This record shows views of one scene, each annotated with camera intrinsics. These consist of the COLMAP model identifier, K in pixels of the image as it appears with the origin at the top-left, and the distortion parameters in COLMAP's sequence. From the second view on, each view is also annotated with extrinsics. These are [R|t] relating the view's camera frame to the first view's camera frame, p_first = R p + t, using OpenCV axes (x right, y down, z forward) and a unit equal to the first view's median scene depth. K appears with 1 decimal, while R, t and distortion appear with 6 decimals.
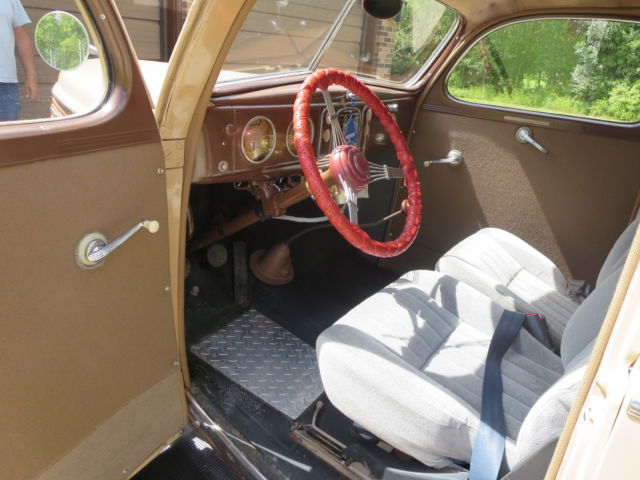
lens RADIAL K [[466.6, 0, 313.5], [0, 466.6, 238.3], [0, 0, 1]] dist [0.012828, -0.013539]
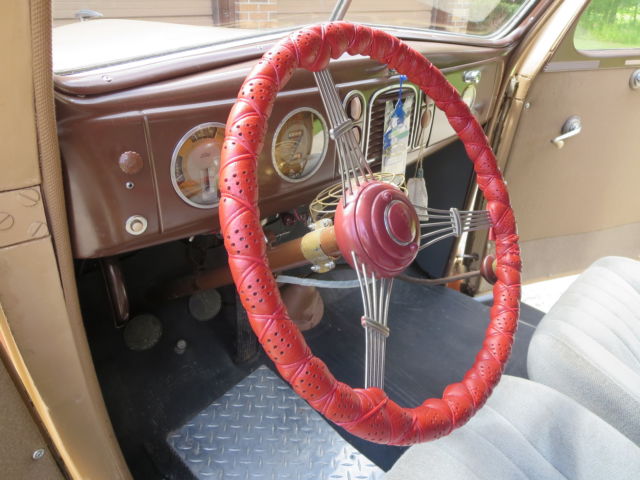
lens RADIAL K [[443.3, 0, 317.1], [0, 443.3, 238.0], [0, 0, 1]] dist [-0.004189, -0.005615]
pose [[0.988641, 0.015818, -0.149461, 0.073731], [0.001780, 0.993145, 0.116879, -0.171751], [0.150285, -0.115817, 0.981835, 0.463632]]
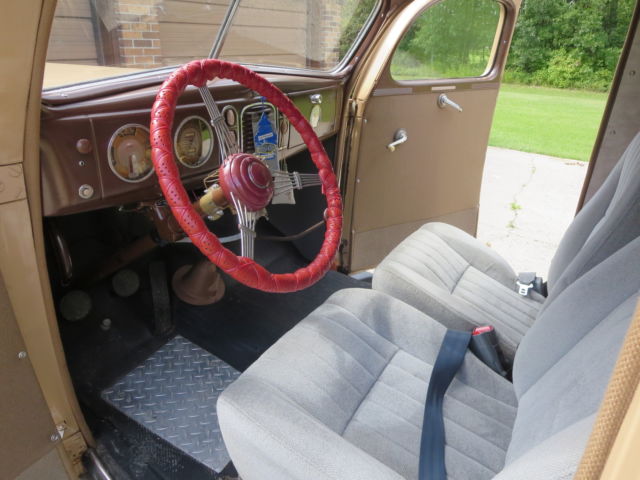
lens RADIAL K [[443.3, 0, 307.7], [0, 443.3, 238.7], [0, 0, 1]] dist [-0.004189, -0.005615]
pose [[0.995343, -0.082698, 0.049531, 0.119991], [0.080459, 0.995714, 0.045611, -0.068412], [-0.053090, -0.041414, 0.997731, 0.195615]]
